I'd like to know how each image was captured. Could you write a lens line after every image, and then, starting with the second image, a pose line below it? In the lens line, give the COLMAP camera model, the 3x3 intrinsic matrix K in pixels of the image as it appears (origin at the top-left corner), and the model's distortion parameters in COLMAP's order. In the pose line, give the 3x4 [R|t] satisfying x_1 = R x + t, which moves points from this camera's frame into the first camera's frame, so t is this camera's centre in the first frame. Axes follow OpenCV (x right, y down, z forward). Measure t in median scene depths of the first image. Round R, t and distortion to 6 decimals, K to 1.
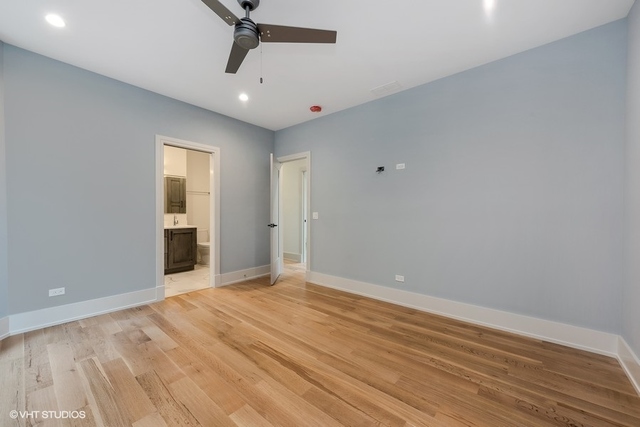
lens RADIAL K [[251.2, 0, 319.4], [0, 251.2, 213.4], [0, 0, 1]] dist [0.001265, -0.000305]
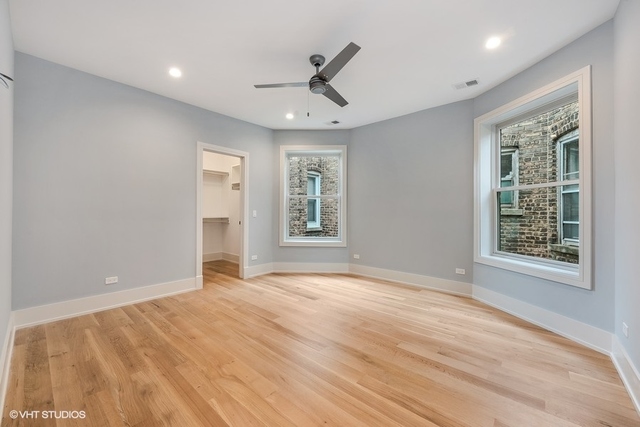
lens RADIAL K [[251.2, 0, 318.4], [0, 251.2, 212.3], [0, 0, 1]] dist [0.001265, -0.000305]
pose [[-0.999800, -0.006608, 0.018864, -0.222992], [-0.006563, 0.999975, 0.002482, -0.001474], [-0.018880, 0.002358, -0.999819, 1.674771]]
